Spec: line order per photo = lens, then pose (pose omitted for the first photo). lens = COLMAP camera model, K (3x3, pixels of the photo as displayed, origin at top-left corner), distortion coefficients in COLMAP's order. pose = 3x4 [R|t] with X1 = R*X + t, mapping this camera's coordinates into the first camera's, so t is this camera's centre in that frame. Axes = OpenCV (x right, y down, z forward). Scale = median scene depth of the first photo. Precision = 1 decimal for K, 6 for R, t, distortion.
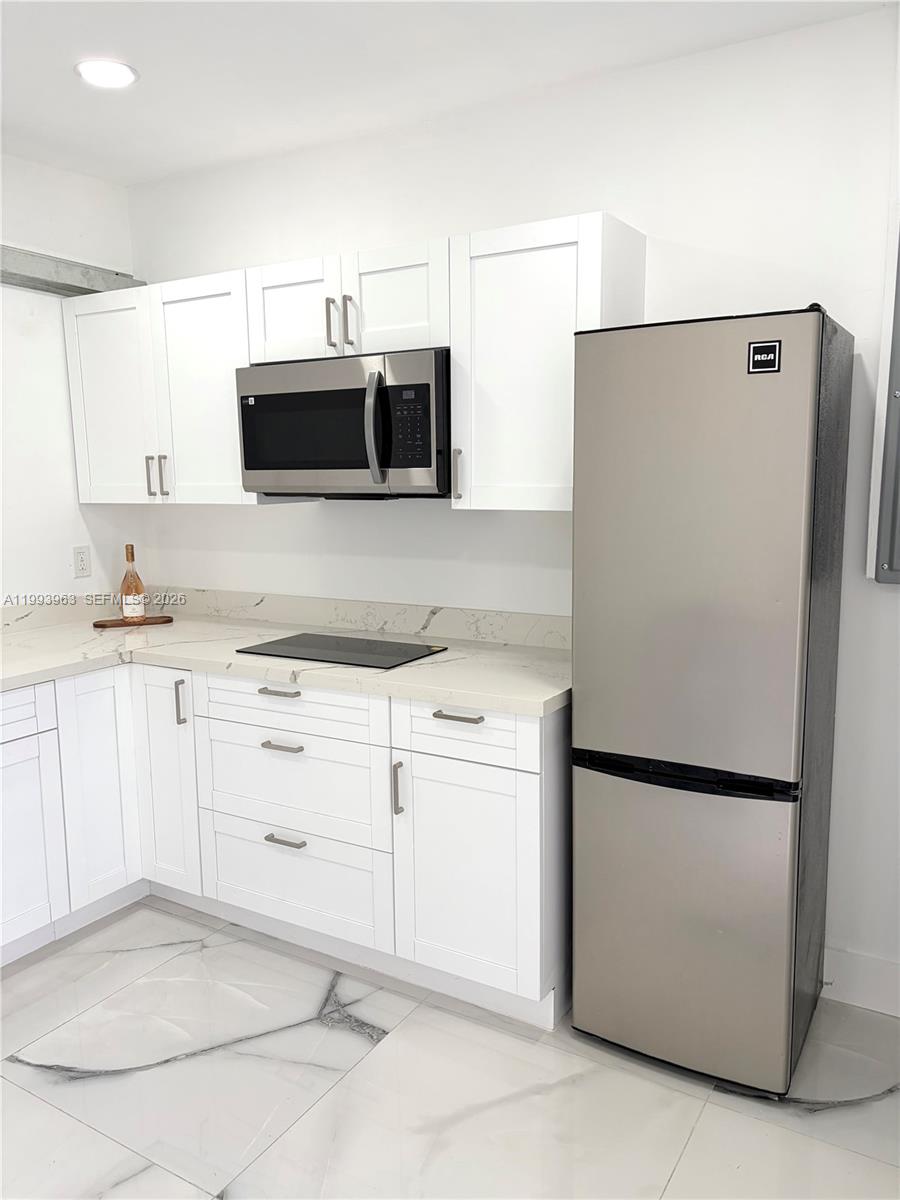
lens RADIAL K [[903.0, 0, 448.9], [0, 903.0, 605.8], [0, 0, 1]] dist [0.066119, -0.076710]
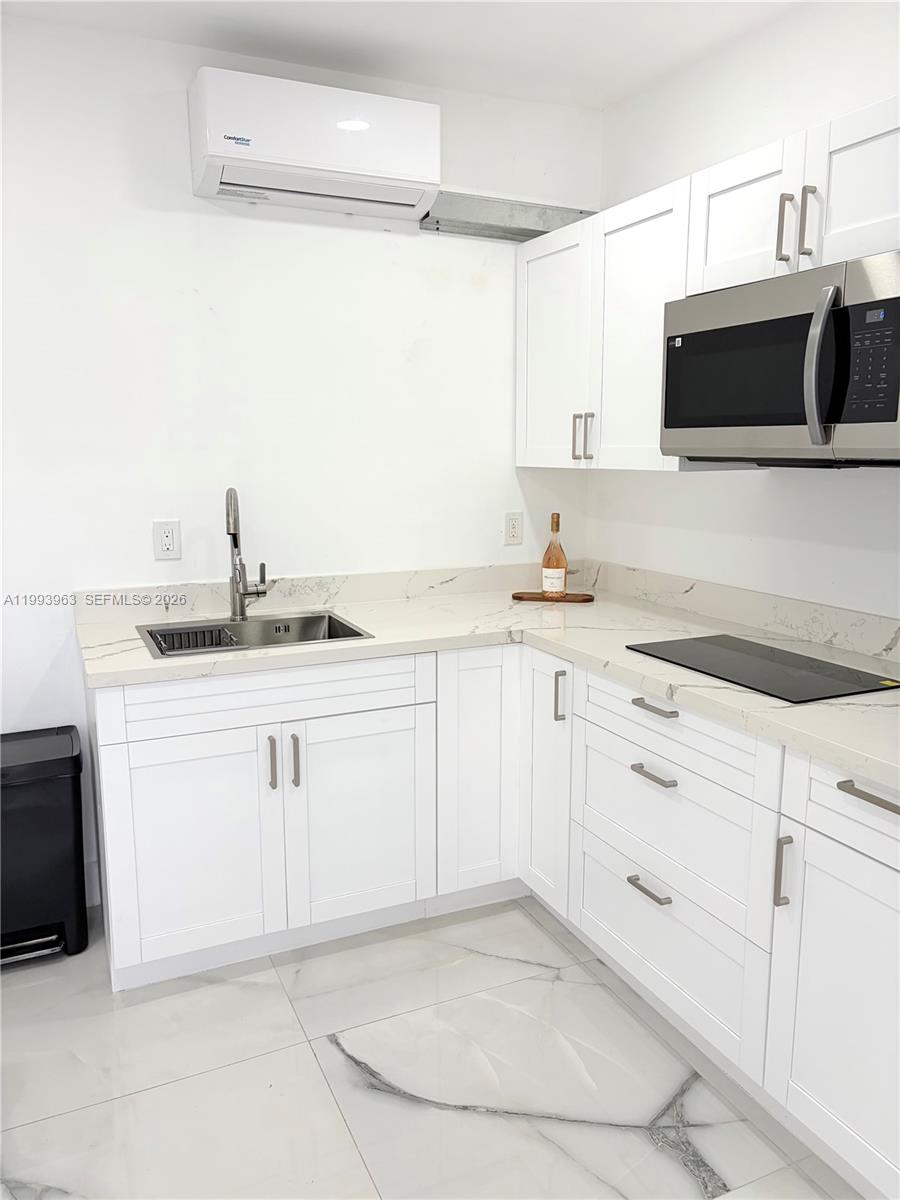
lens RADIAL K [[903.0, 0, 454.4], [0, 903.0, 606.5], [0, 0, 1]] dist [0.066119, -0.076710]
pose [[0.831274, 0.111761, -0.544511, 0.086933], [-0.094137, 0.993734, 0.060251, -0.023090], [0.547833, 0.001174, 0.836587, 0.224642]]
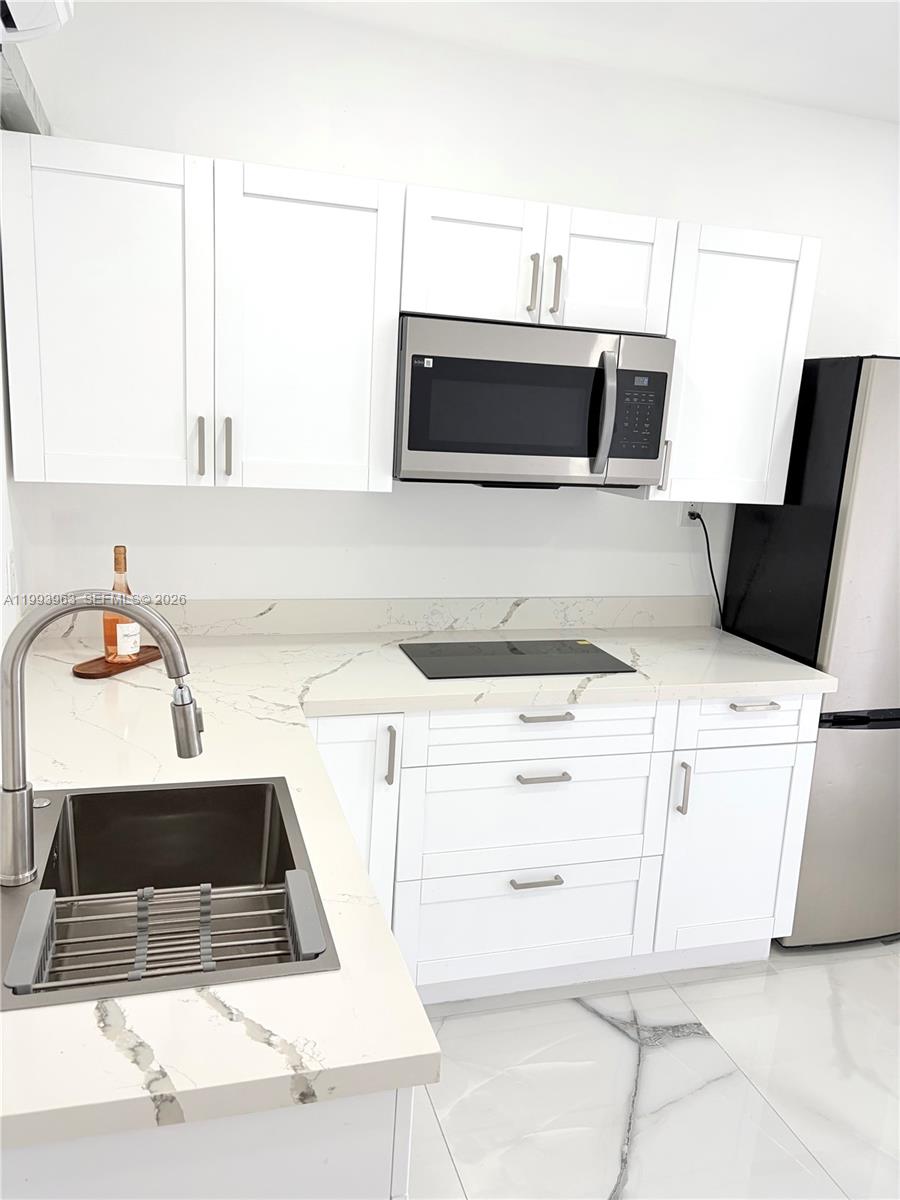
lens RADIAL K [[903.0, 0, 427.7], [0, 903.0, 604.5], [0, 0, 1]] dist [0.066119, -0.076710]
pose [[0.670309, -0.103644, 0.734809, -0.850693], [0.048903, 0.994216, 0.095623, -0.095527], [-0.740469, -0.028162, 0.671500, 0.483698]]
